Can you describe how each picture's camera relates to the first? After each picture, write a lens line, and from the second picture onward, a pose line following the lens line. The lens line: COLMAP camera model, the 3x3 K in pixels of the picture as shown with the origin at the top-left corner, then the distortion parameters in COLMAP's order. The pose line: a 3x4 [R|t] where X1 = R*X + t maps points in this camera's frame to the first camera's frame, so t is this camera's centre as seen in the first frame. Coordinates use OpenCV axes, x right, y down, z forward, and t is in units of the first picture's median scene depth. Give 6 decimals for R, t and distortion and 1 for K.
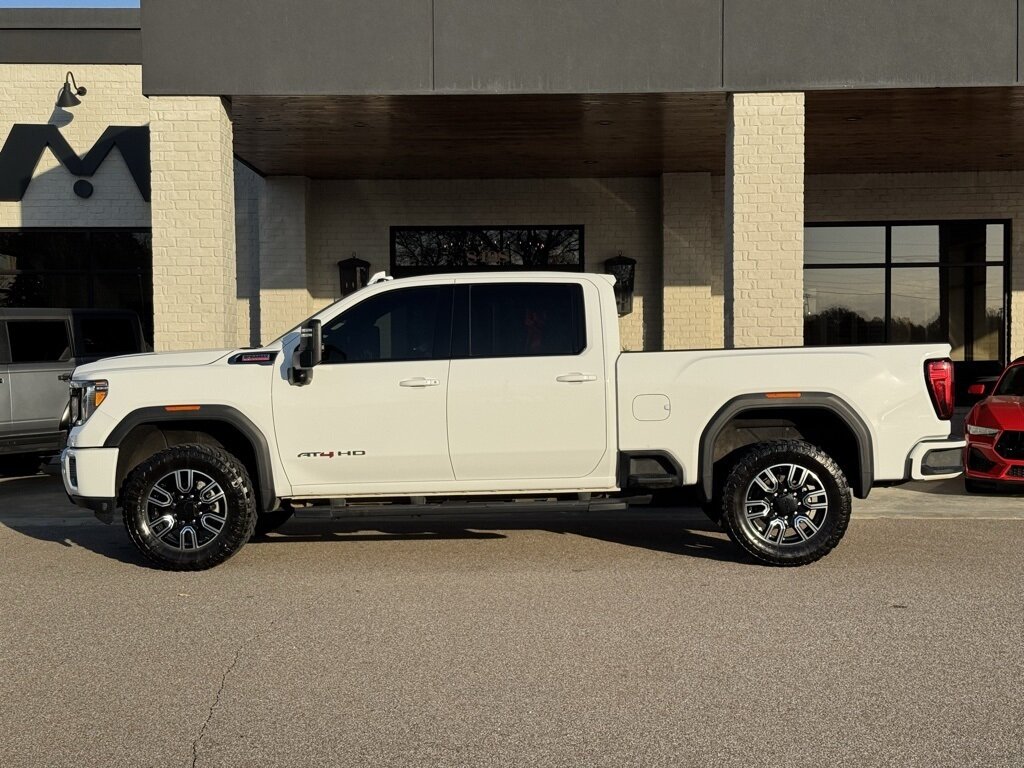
lens RADIAL K [[1422.8, 0, 518.3], [0, 1422.8, 381.6], [0, 0, 1]] dist [0.137264, 0.000000]
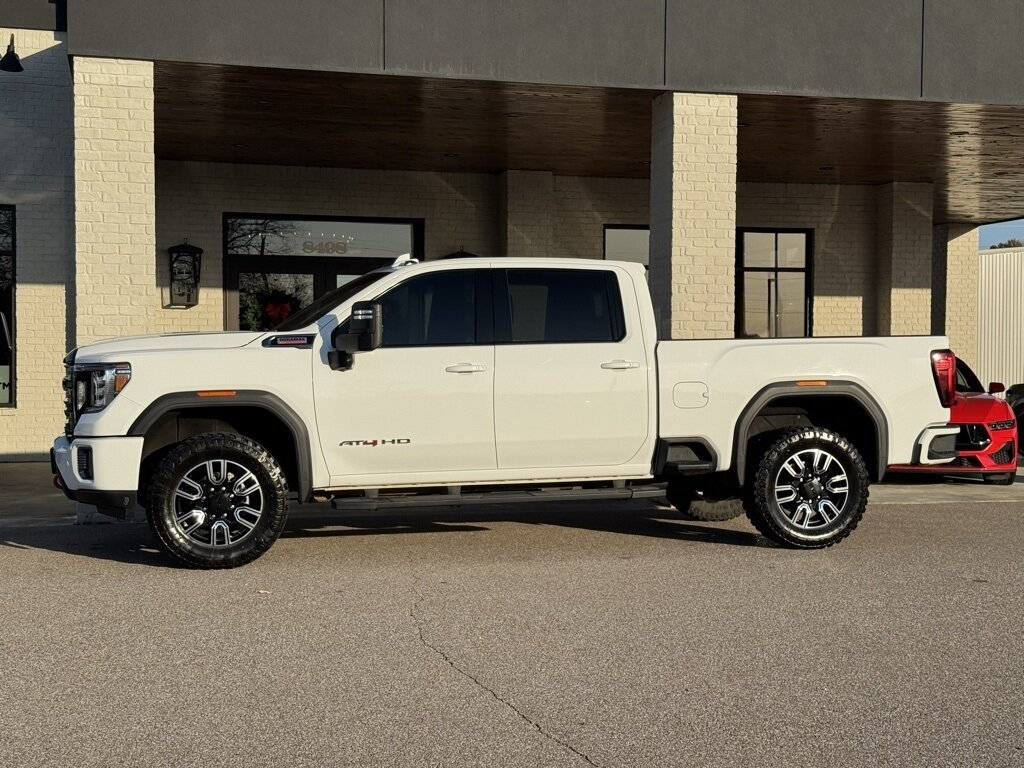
lens RADIAL K [[1422.8, 0, 511.3], [0, 1422.8, 383.9], [0, 0, 1]] dist [0.137264, 0.000000]
pose [[0.966002, 0.005901, 0.258468, -0.224921], [-0.005345, 0.999982, -0.002850, 0.010697], [-0.258480, 0.001372, 0.966016, 0.042562]]
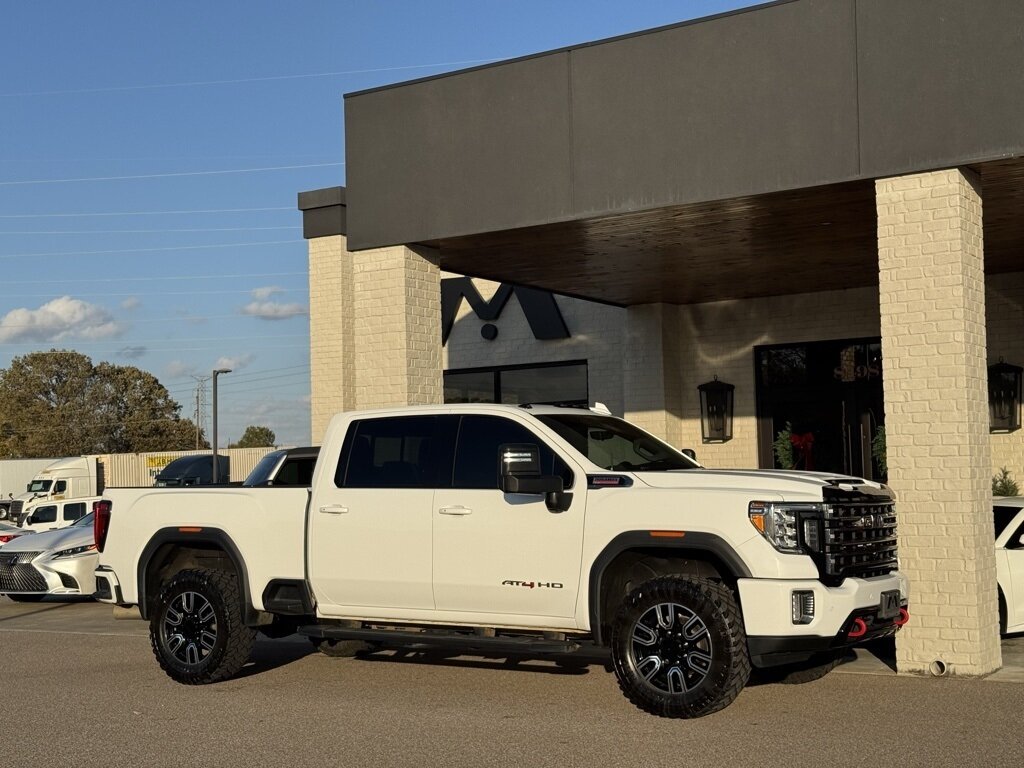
lens RADIAL K [[1422.8, 0, 515.0], [0, 1422.8, 390.6], [0, 0, 1]] dist [0.137264, 0.000000]
pose [[0.847530, -0.047070, -0.528657, 0.421693], [0.005335, 0.996765, -0.080195, -0.003710], [0.530721, 0.065147, 0.845039, 0.150887]]
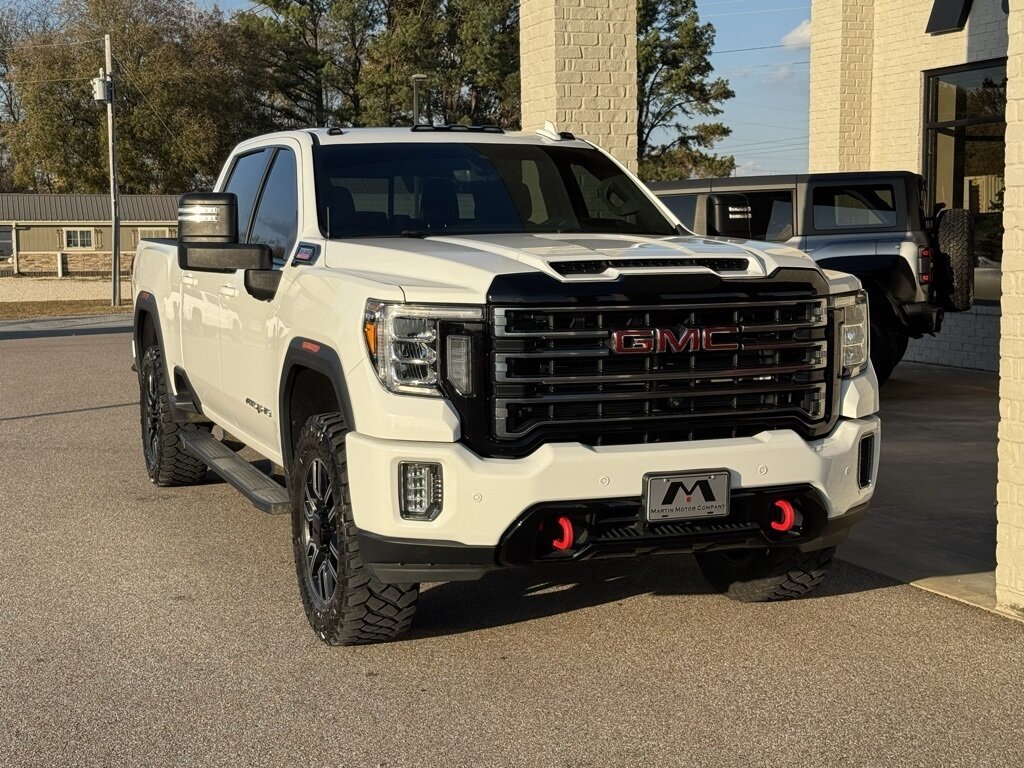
lens RADIAL K [[1562.9, 0, 513.6], [0, 1562.9, 386.8], [0, 0, 1]] dist [0.142015, 0.000000]
pose [[0.371015, 0.095544, -0.923699, 0.561946], [-0.009174, 0.995022, 0.099236, -0.023957], [0.928582, -0.028344, 0.370044, 0.674506]]
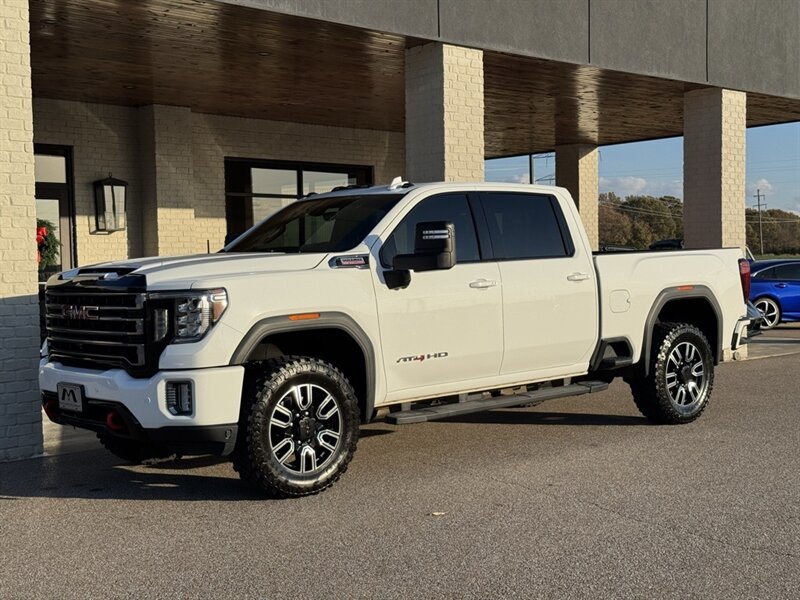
lens RADIAL K [[1111.6, 0, 400.4], [0, 1111.6, 300.0], [0, 0, 1]] dist [0.137264, 0.000000]
pose [[0.728555, -0.028385, 0.684399, -0.521756], [0.028273, 0.999536, 0.011357, 0.001176], [-0.684404, 0.011076, 0.729019, 0.345522]]
